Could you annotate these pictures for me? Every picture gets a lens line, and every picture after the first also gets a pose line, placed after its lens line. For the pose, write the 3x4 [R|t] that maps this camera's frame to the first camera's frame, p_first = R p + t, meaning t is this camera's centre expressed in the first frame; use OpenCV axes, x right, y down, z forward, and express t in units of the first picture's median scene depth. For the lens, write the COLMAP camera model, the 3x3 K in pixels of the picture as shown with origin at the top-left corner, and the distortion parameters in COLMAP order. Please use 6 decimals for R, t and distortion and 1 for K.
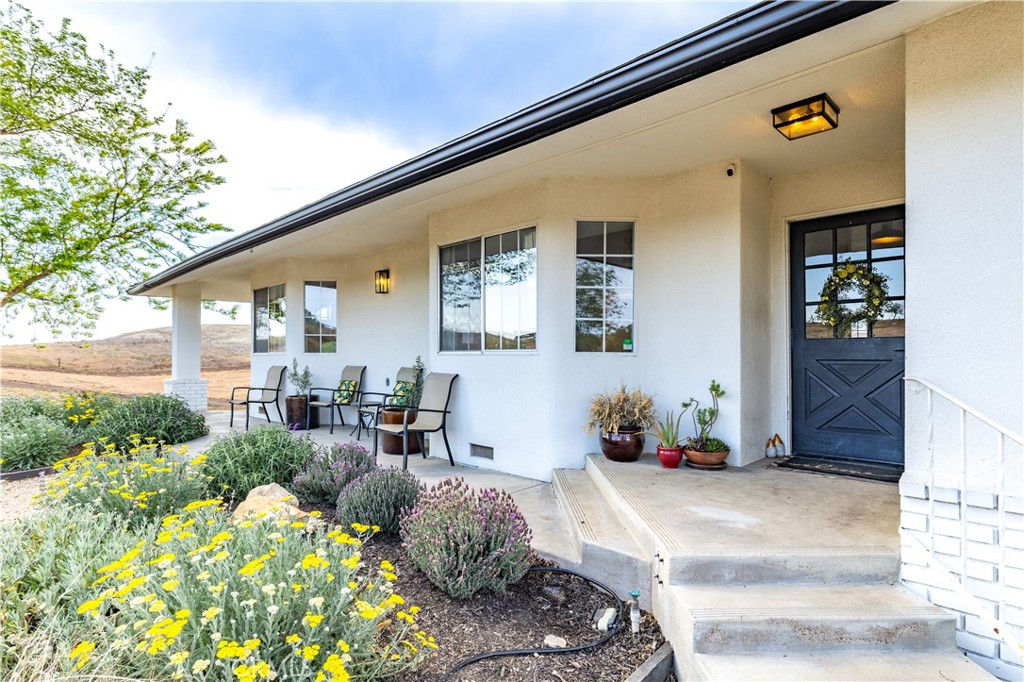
lens RADIAL K [[536.6, 0, 512.0], [0, 536.6, 341.0], [0, 0, 1]] dist [-0.000356, -0.000173]
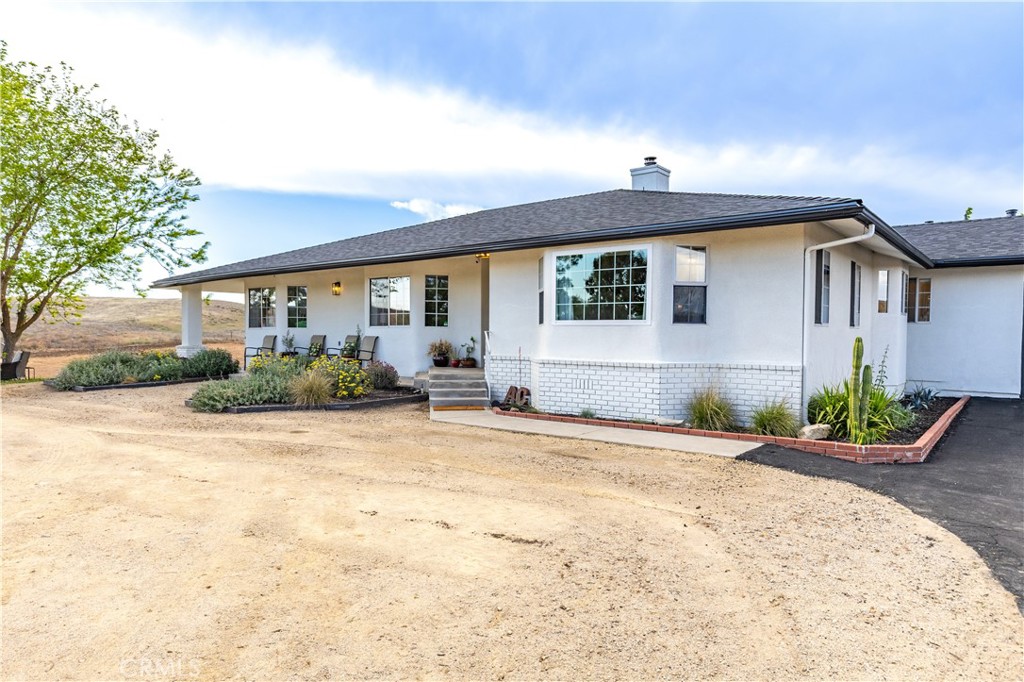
lens RADIAL K [[627.3, 0, 522.4], [0, 627.3, 341.1], [0, 0, 1]] dist [-0.001606, 0.002531]
pose [[0.992838, 0.001790, 0.119453, 0.133638], [-0.005800, 0.999431, 0.033236, -0.006207], [-0.119326, -0.033690, 0.992283, -1.209375]]
